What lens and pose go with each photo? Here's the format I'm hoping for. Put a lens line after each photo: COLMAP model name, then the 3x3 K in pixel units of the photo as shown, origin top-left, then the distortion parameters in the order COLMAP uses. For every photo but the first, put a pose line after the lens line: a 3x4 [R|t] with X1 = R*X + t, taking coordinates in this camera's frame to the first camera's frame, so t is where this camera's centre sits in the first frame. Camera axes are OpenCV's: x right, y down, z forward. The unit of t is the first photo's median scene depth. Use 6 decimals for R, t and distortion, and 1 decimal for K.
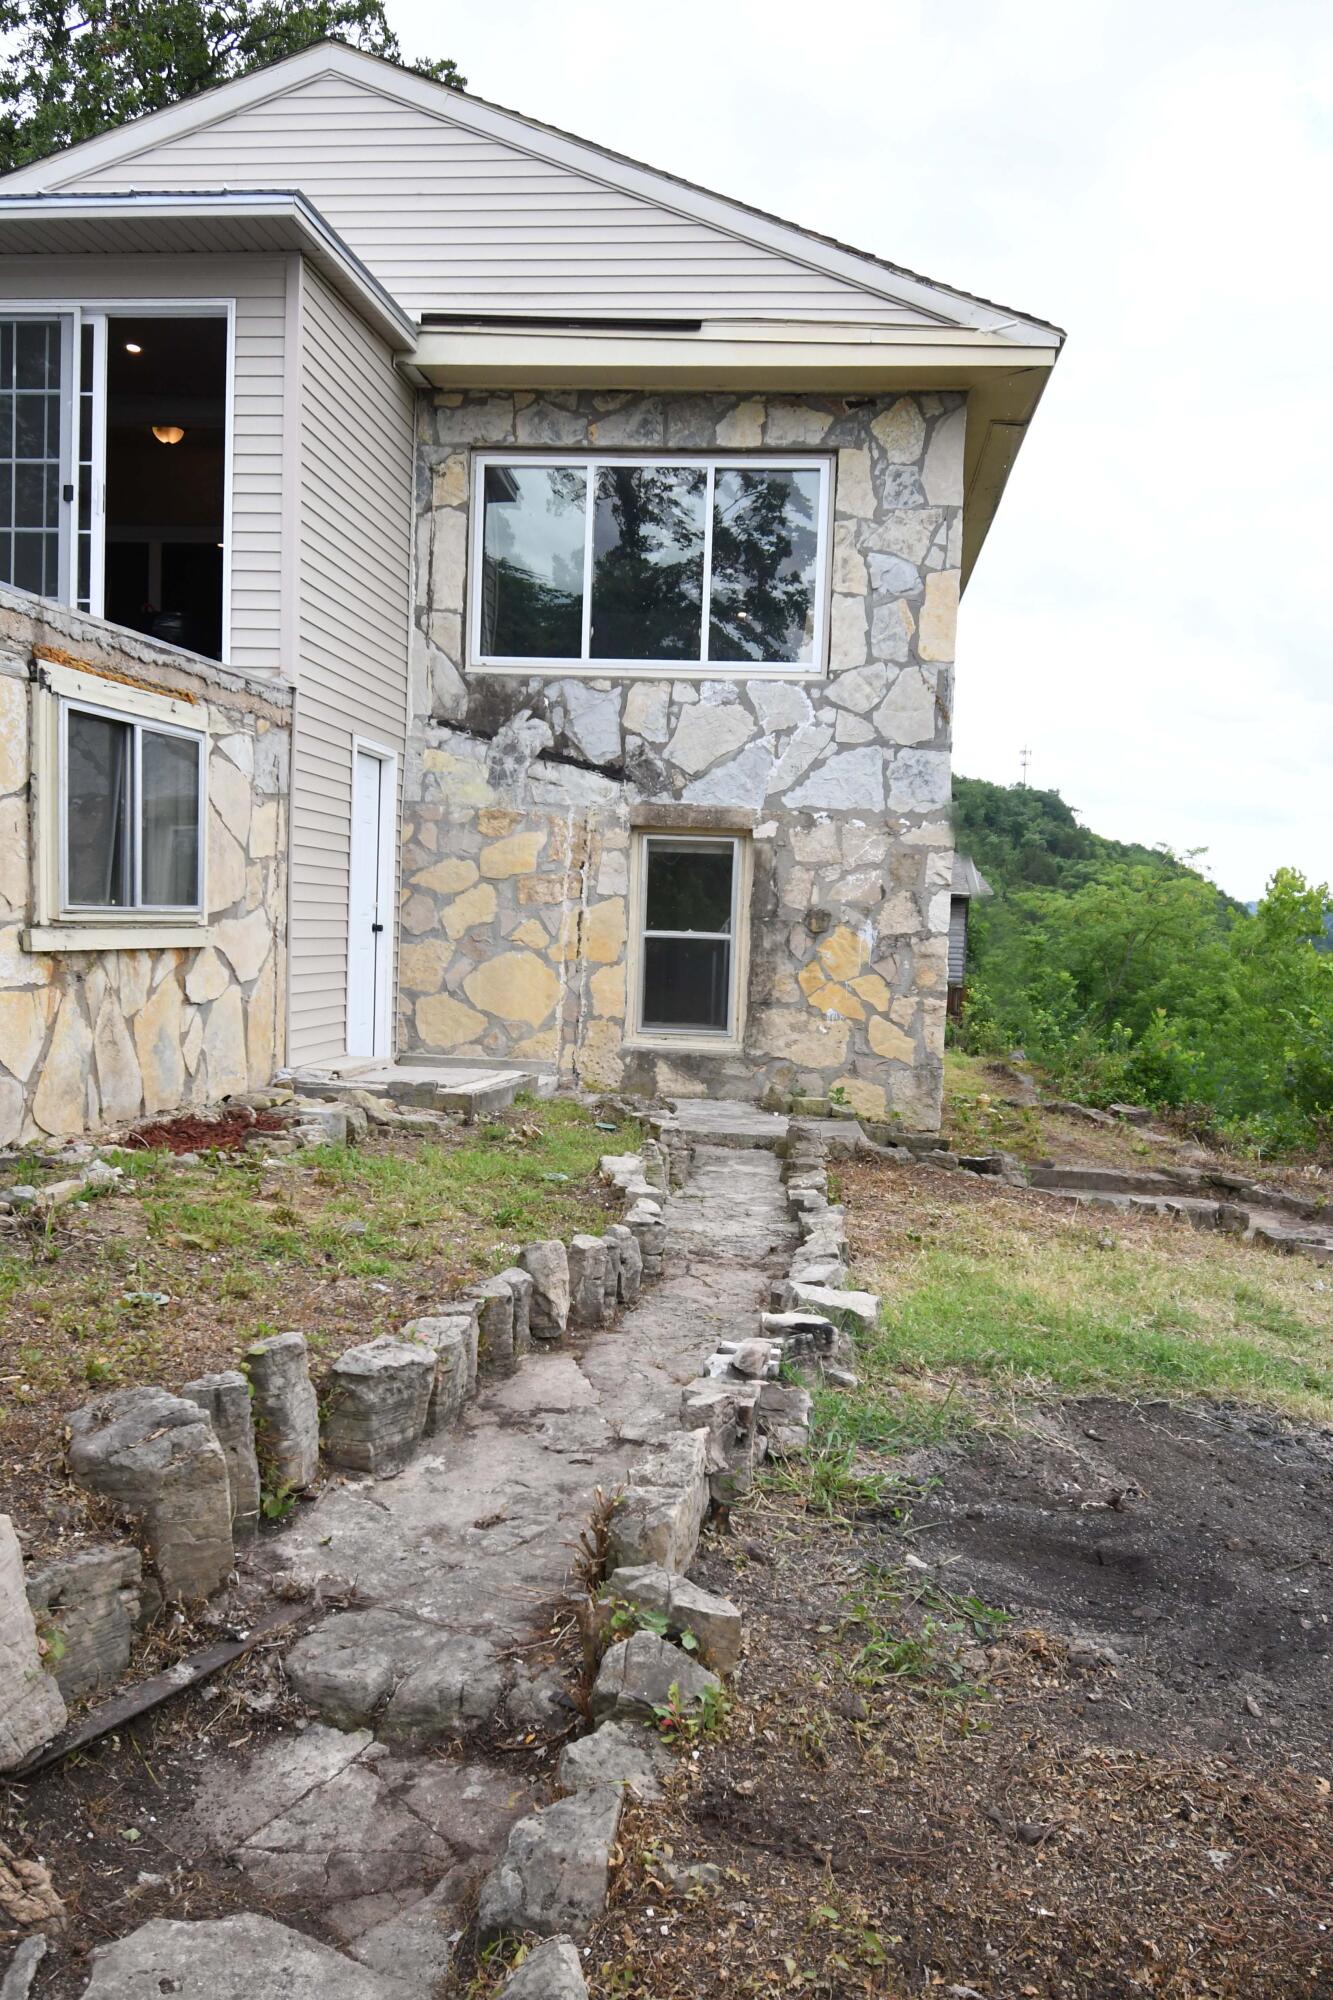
lens RADIAL K [[1545.0, 0, 669.2], [0, 1545.0, 1004.9], [0, 0, 1]] dist [0.004149, -0.016680]
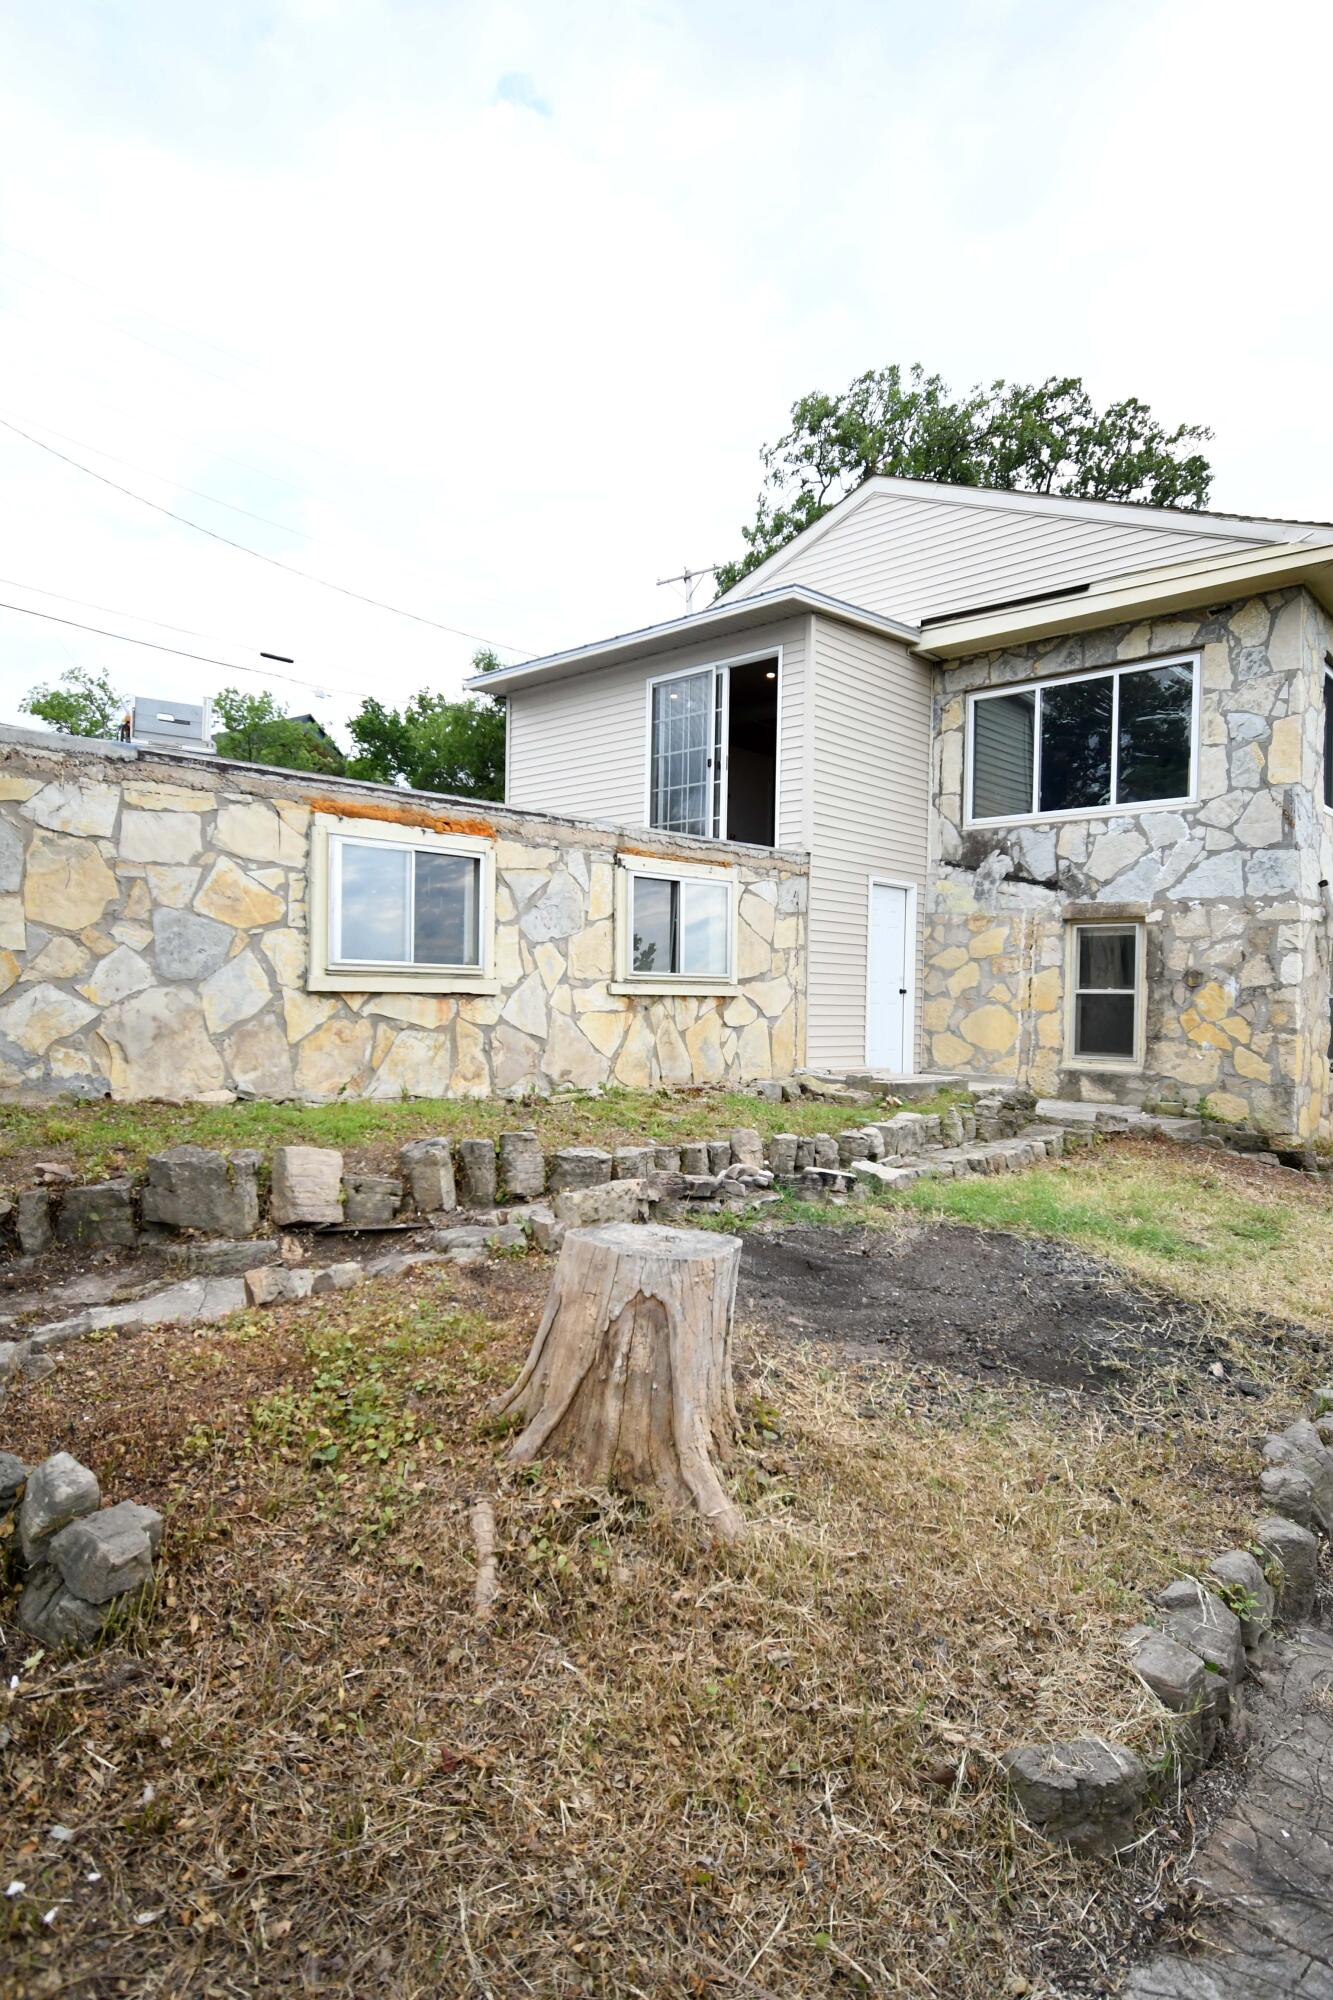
lens RADIAL K [[1091.6, 0, 667.5], [0, 1091.6, 998.1], [0, 0, 1]] dist [0.001307, -0.002042]
pose [[0.800563, -0.020046, -0.598913, 0.307443], [-0.022183, 0.997764, -0.063047, 0.036130], [0.598838, 0.063758, 0.798328, -0.070736]]
